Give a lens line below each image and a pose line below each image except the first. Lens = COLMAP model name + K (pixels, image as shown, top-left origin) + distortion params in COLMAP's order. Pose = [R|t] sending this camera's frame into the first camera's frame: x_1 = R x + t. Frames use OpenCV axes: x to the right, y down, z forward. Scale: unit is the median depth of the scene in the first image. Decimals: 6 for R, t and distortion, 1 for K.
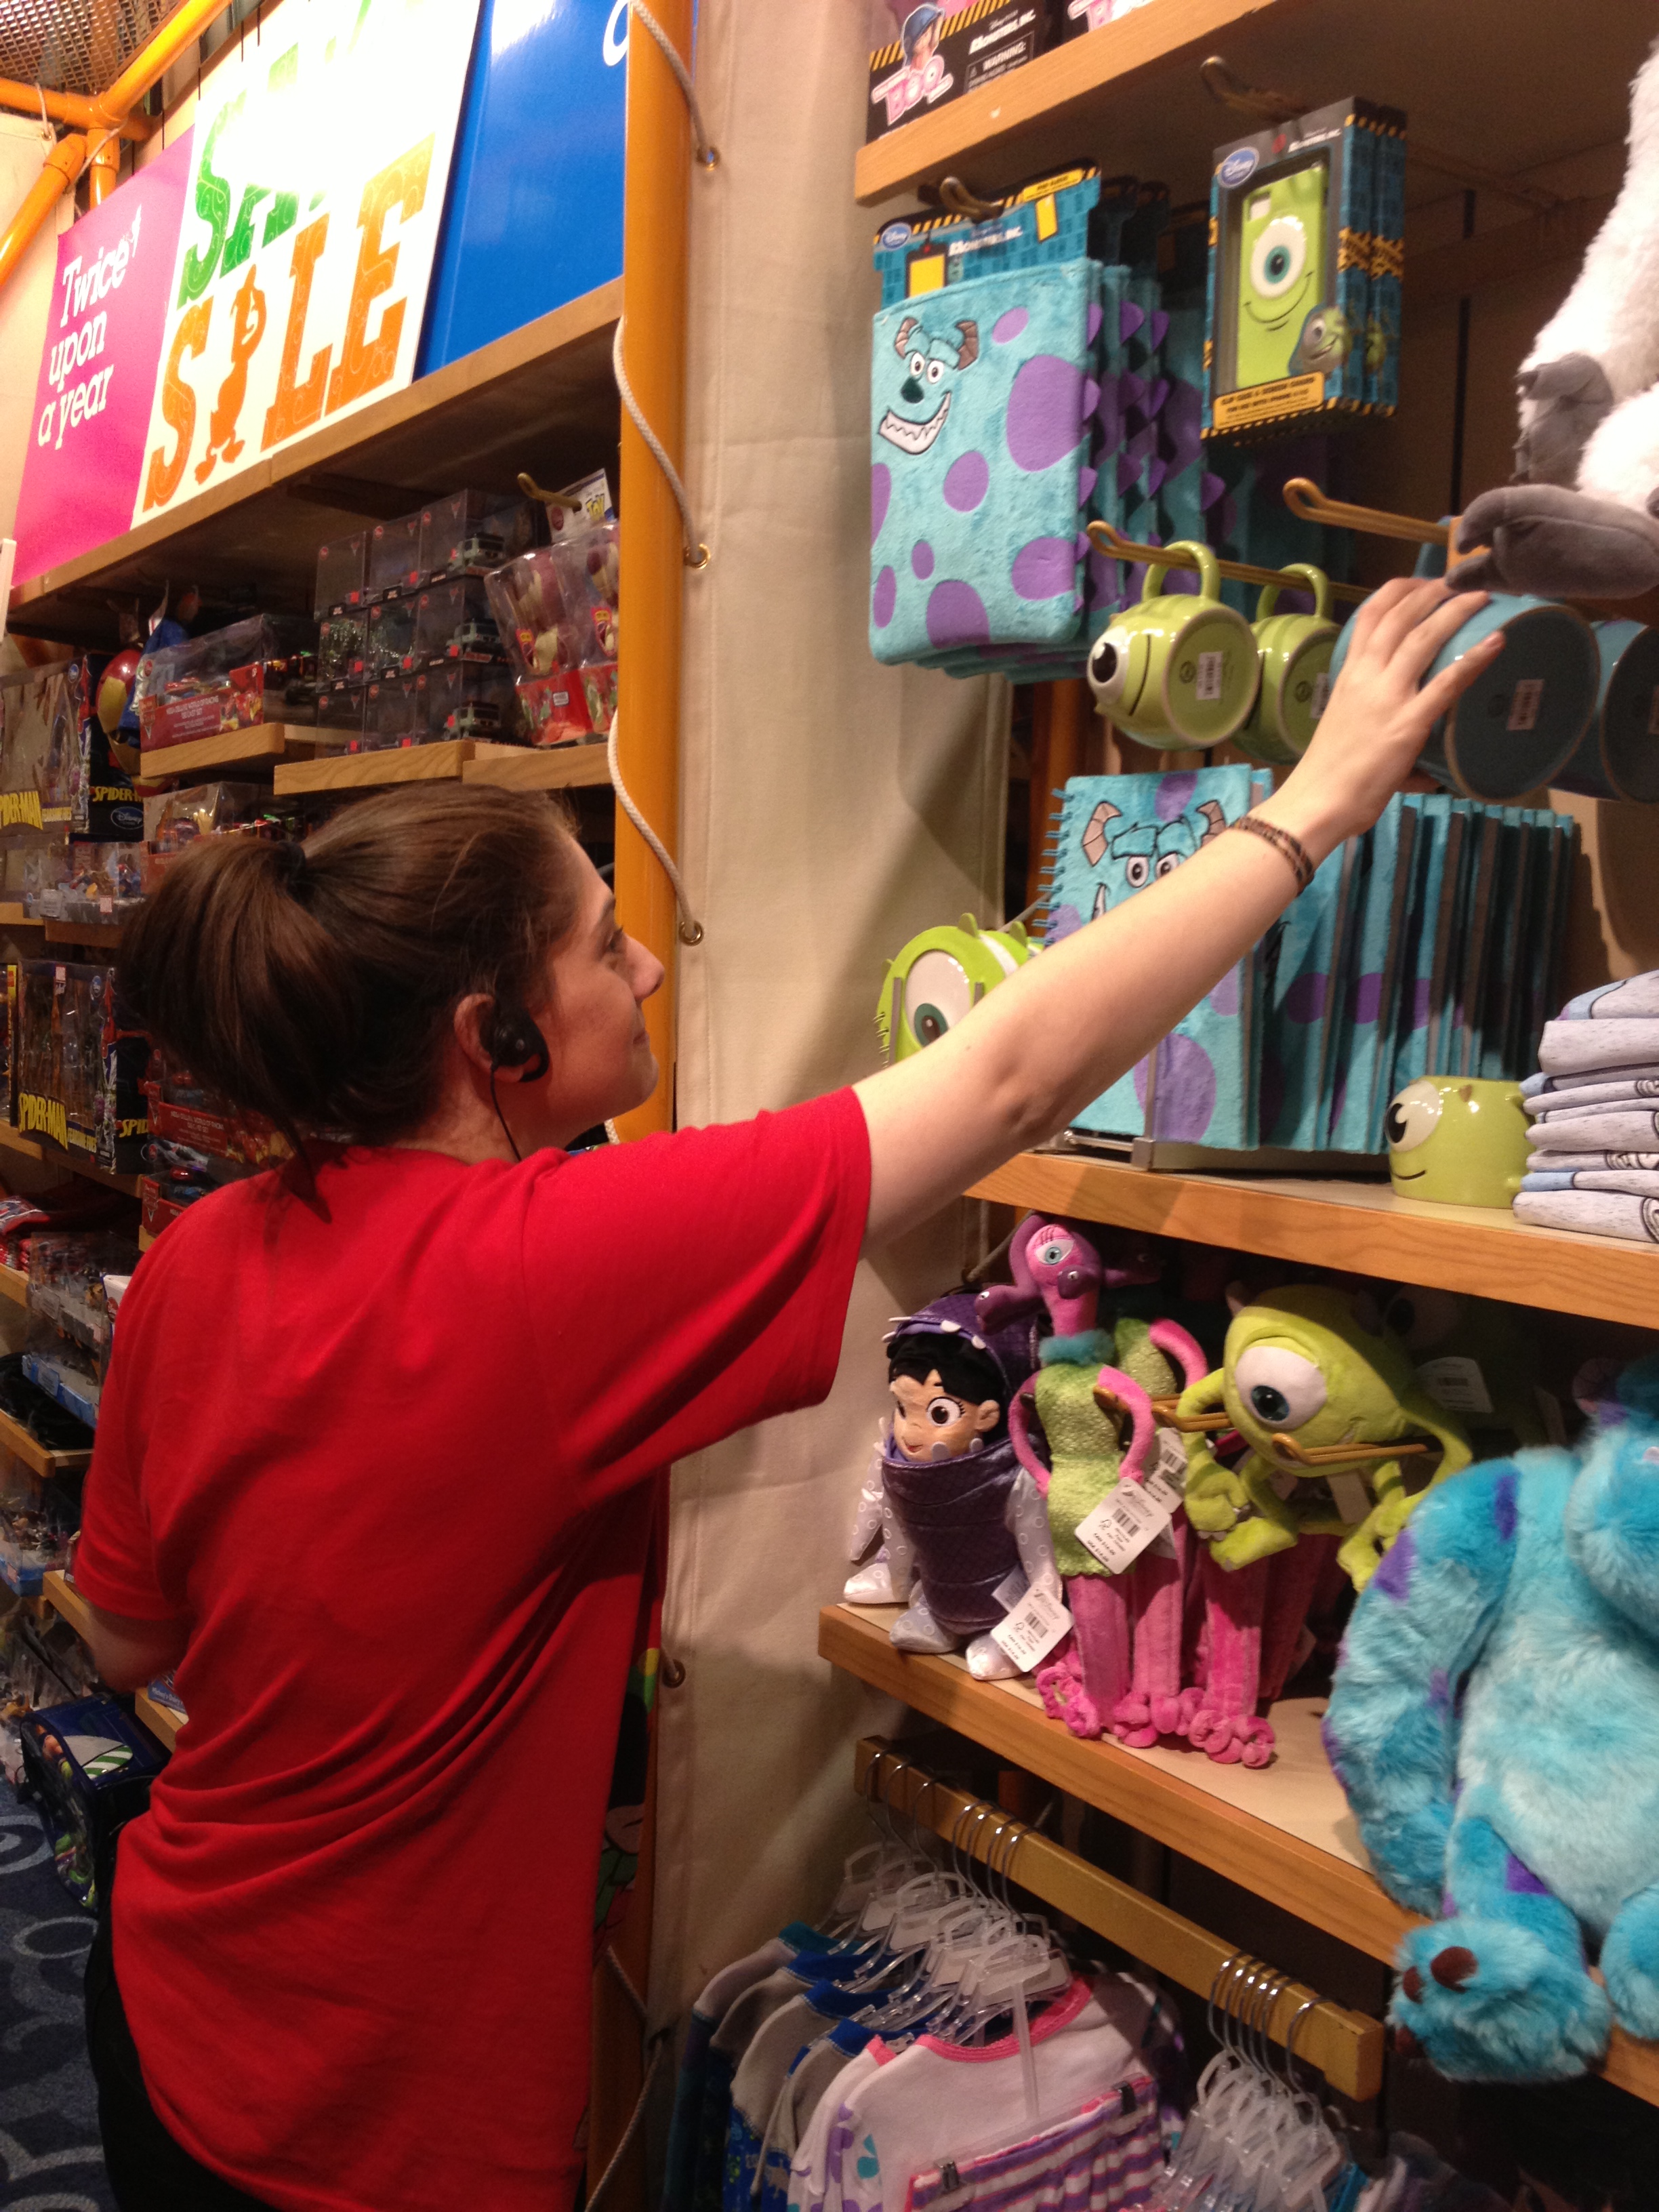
lens RADIAL K [[2062.6, 0, 829.5], [0, 2062.6, 1106.0], [0, 0, 1]] dist [0.106600, -0.231060]
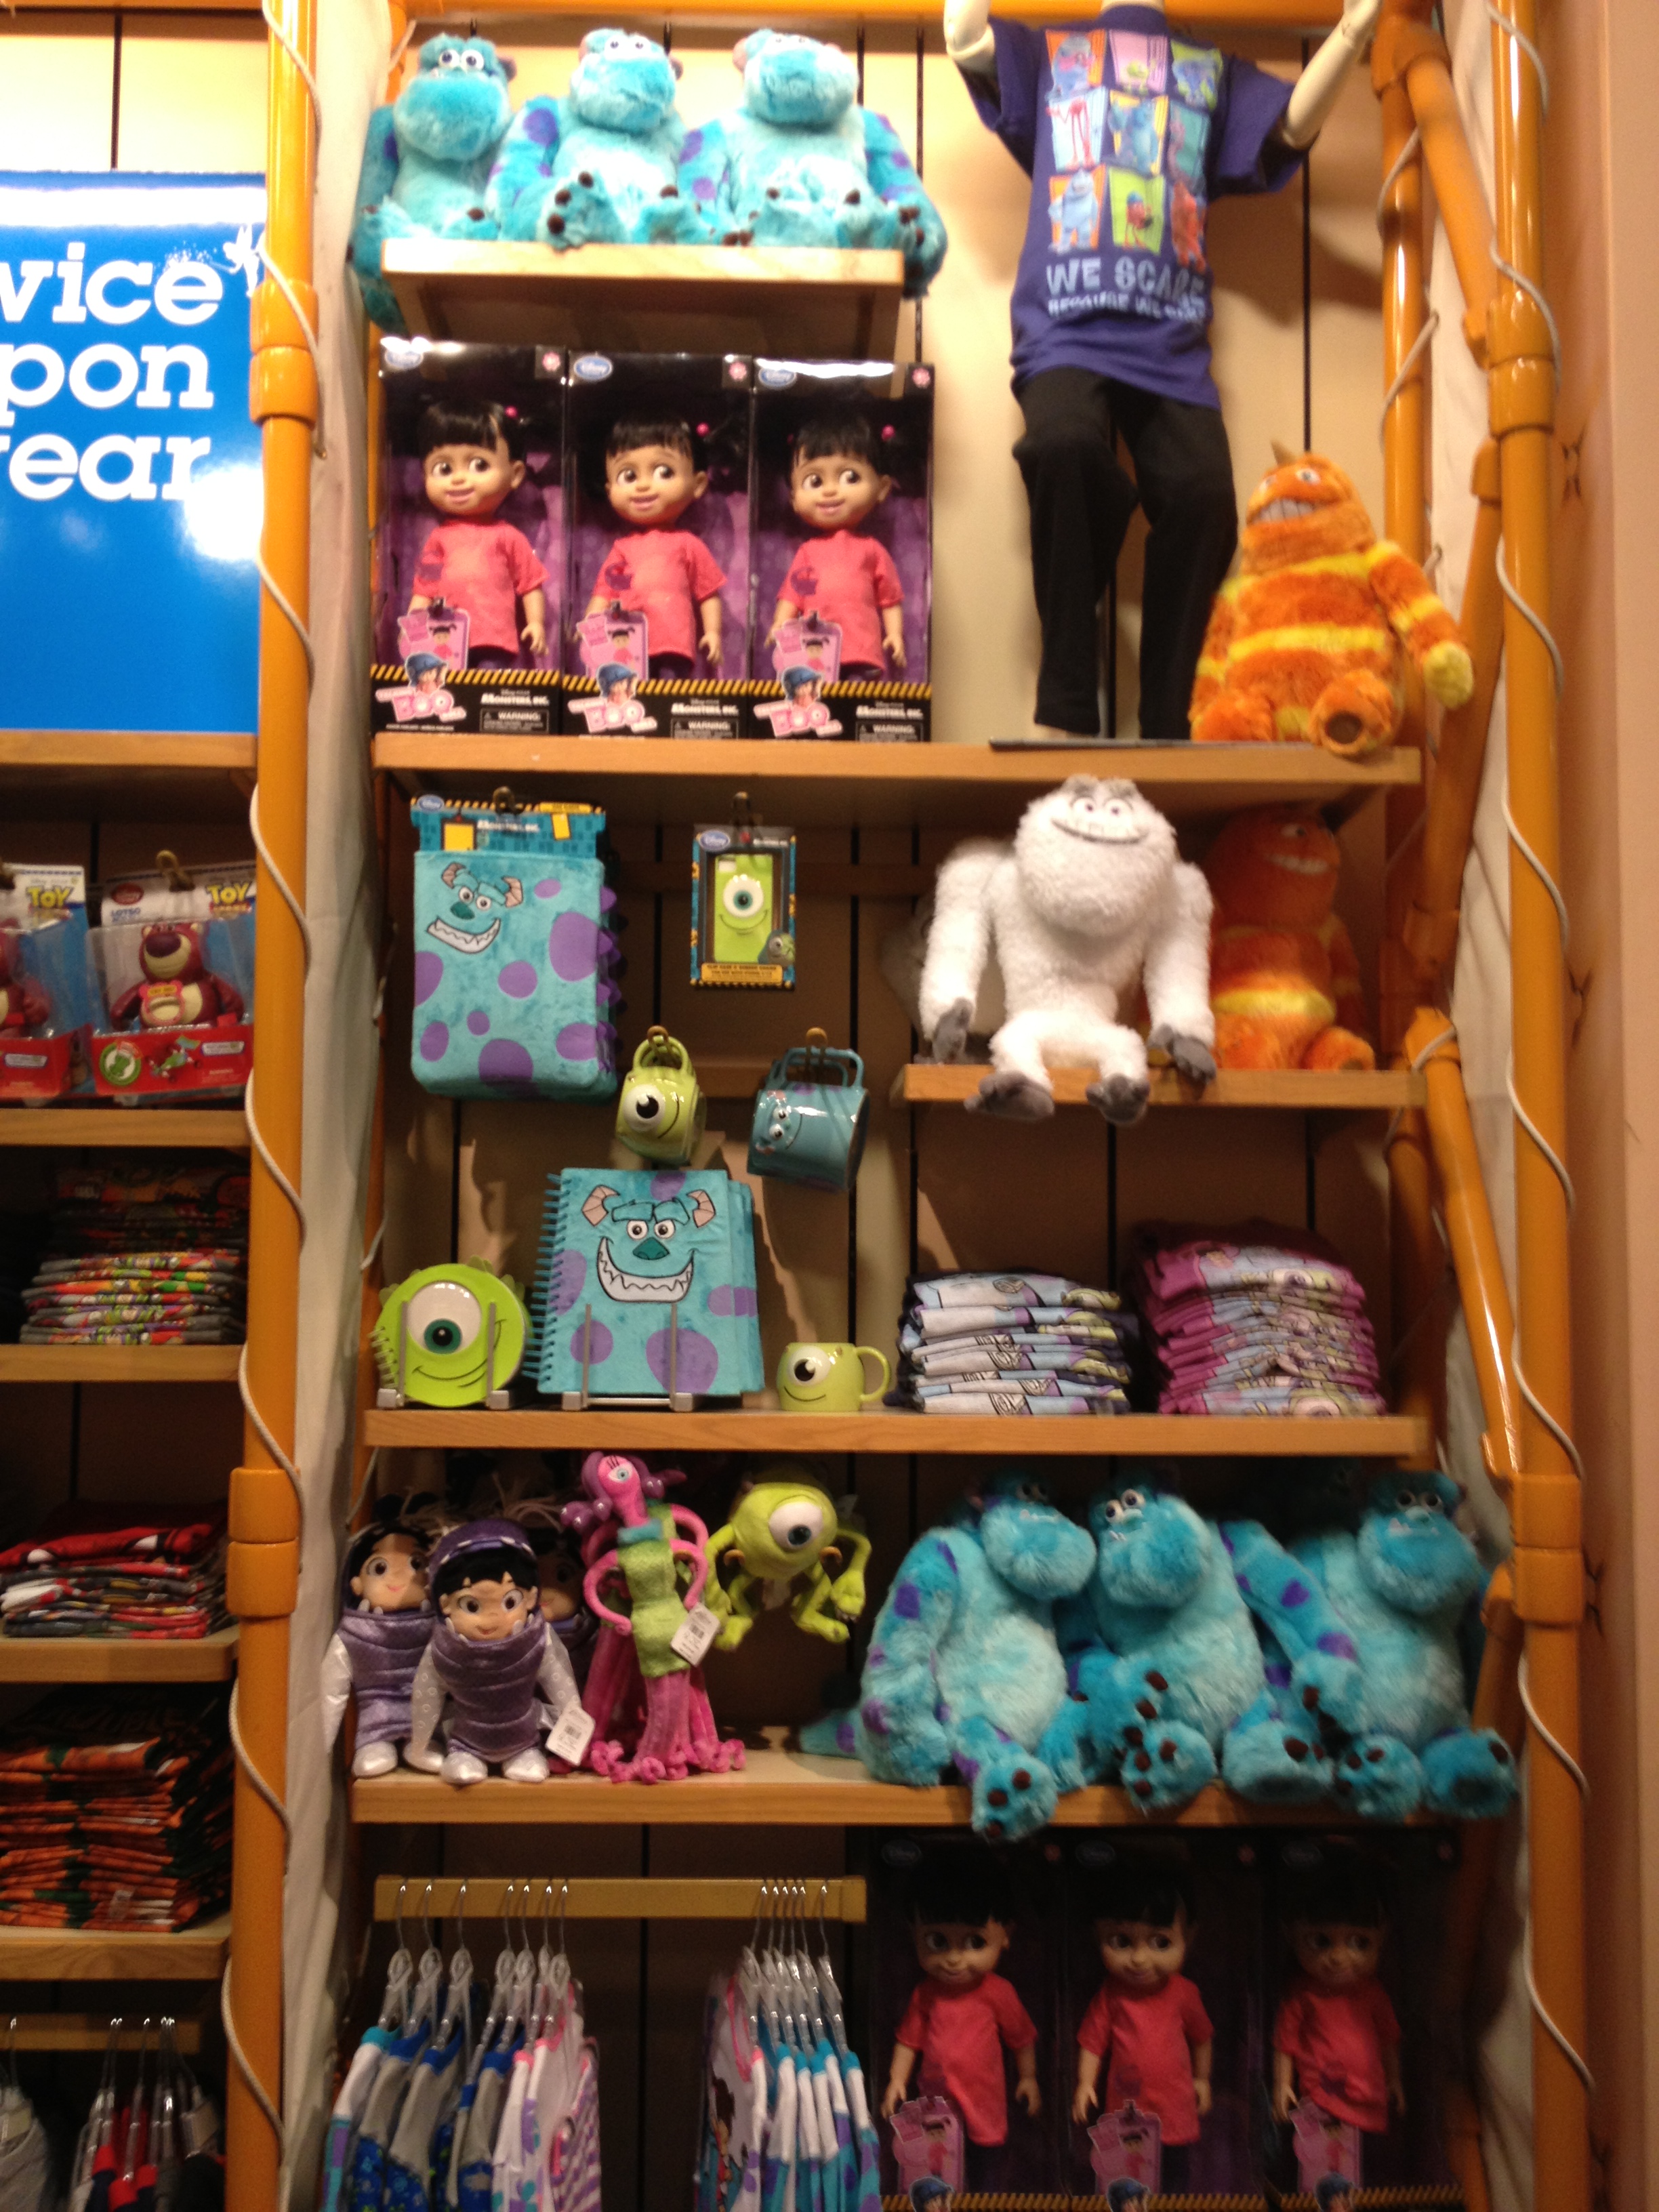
lens RADIAL K [[2062.6, 0, 829.5], [0, 2062.6, 1106.0], [0, 0, 1]] dist [0.106600, -0.231060]
pose [[0.549197, 0.028437, 0.835209, -1.121888], [0.072758, 0.993999, -0.081686, -0.066332], [-0.832519, 0.105630, 0.543832, -0.018570]]
